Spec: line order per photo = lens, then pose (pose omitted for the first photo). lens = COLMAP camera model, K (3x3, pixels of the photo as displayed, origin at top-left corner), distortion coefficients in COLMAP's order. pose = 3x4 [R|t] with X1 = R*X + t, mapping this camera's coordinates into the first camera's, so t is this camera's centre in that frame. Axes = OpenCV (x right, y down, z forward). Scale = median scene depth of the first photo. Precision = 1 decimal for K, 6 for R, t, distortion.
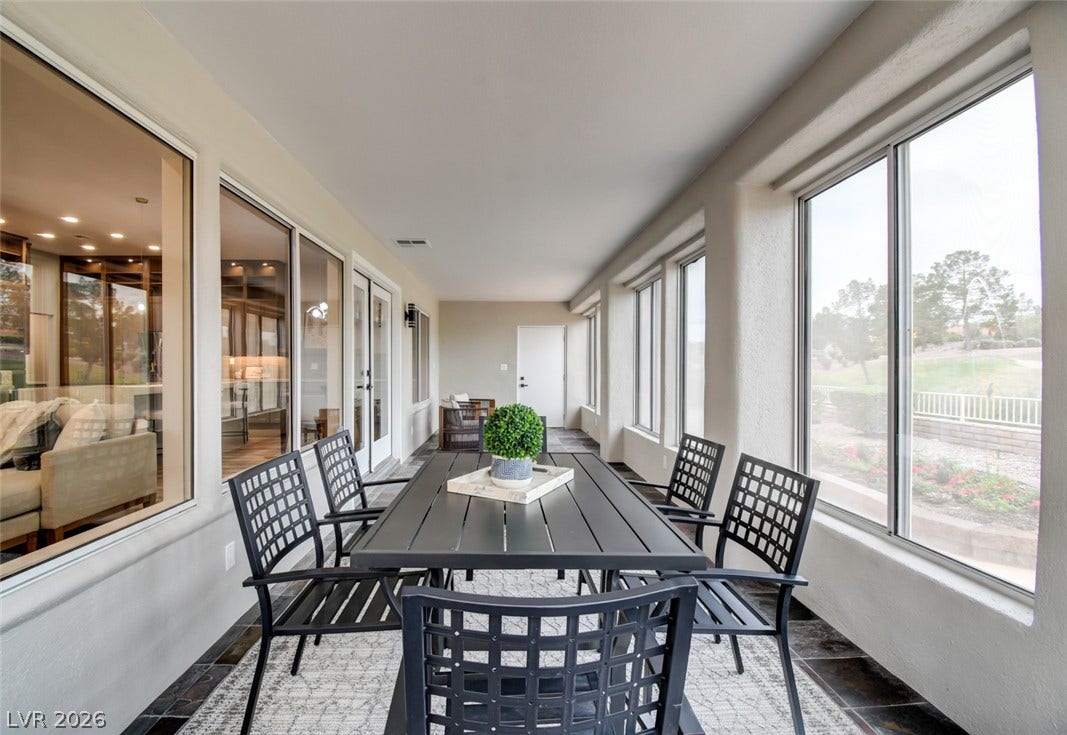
lens RADIAL K [[479.2, 0, 511.6], [0, 479.2, 365.7], [0, 0, 1]] dist [-0.006184, -0.001241]
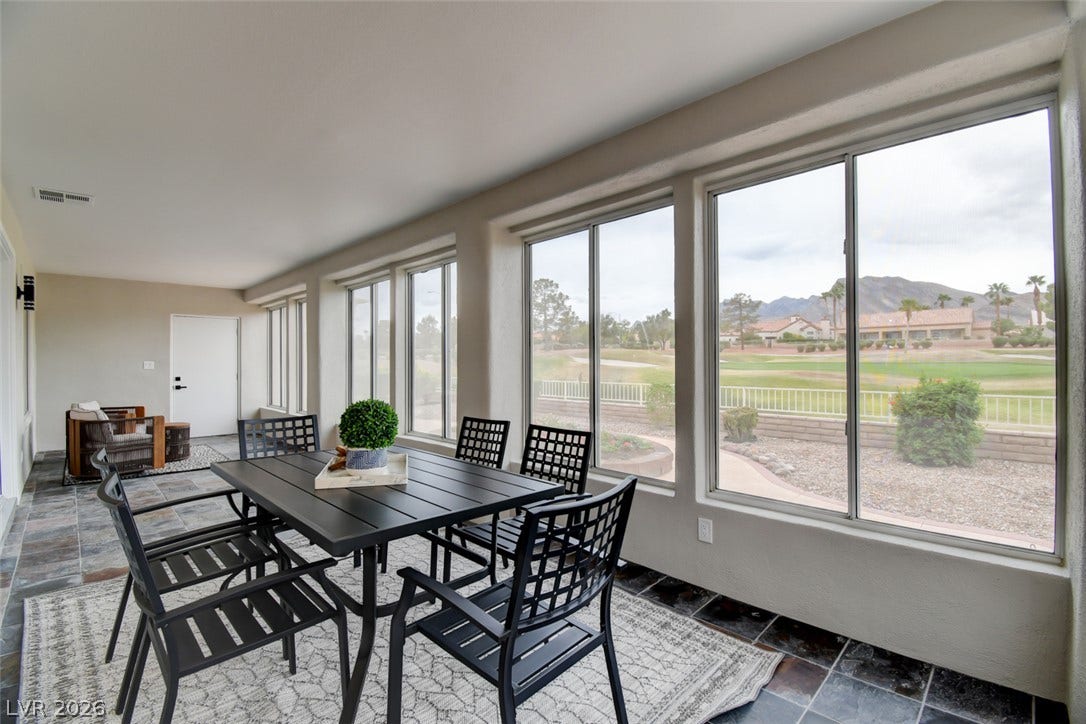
lens RADIAL K [[479.9, 0, 545.6], [0, 479.9, 358.3], [0, 0, 1]] dist [-0.019766, -0.005894]
pose [[0.716585, 0.002036, 0.697497, -0.135100], [0.003573, 0.999972, -0.006590, -0.001279], [-0.697491, 0.007214, 0.716558, -0.016816]]
